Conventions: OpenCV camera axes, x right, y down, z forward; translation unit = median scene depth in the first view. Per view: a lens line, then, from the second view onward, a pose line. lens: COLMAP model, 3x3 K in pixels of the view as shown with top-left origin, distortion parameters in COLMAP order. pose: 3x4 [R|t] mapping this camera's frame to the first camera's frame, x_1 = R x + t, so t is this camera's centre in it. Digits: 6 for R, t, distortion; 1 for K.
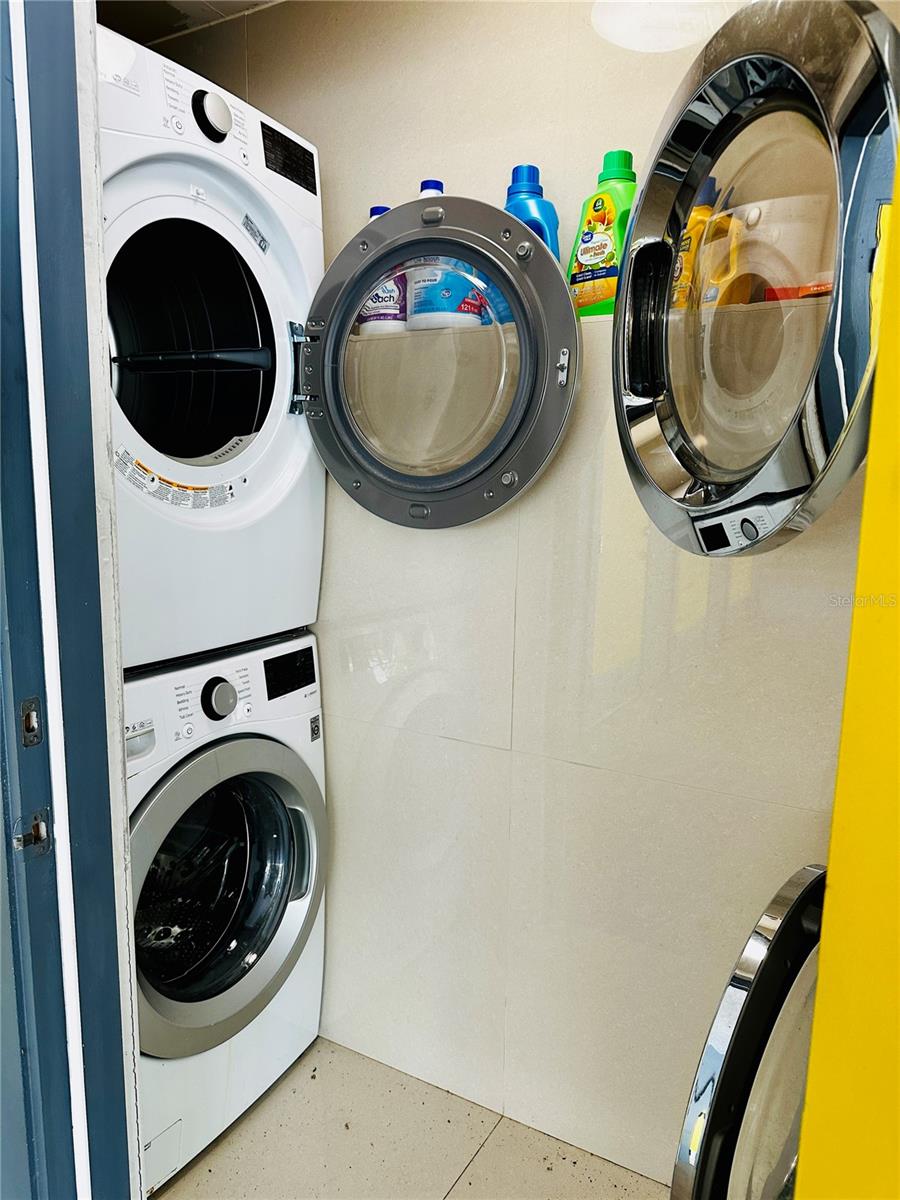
lens RADIAL K [[842.6, 0, 450.0], [0, 842.6, 600.0], [0, 0, 1]] dist [0.000135, -0.002257]
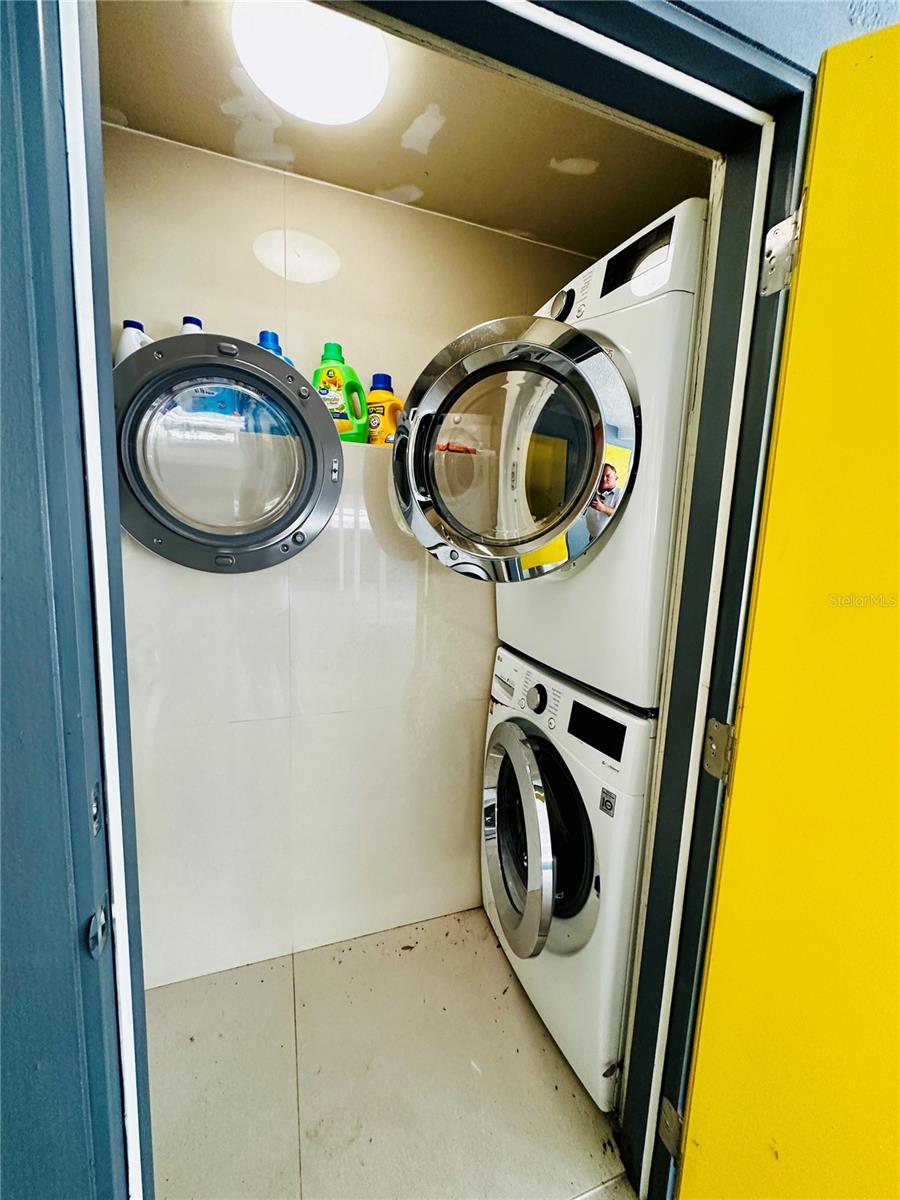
lens RADIAL K [[478.5, 0, 450.0], [0, 478.5, 600.0], [0, 0, 1]] dist [-0.000021, 0.000001]
pose [[0.647520, -0.091413, 0.756546, -0.400657], [0.095272, 0.994701, 0.038647, -0.037400], [-0.756069, 0.047053, 0.652798, 0.215734]]
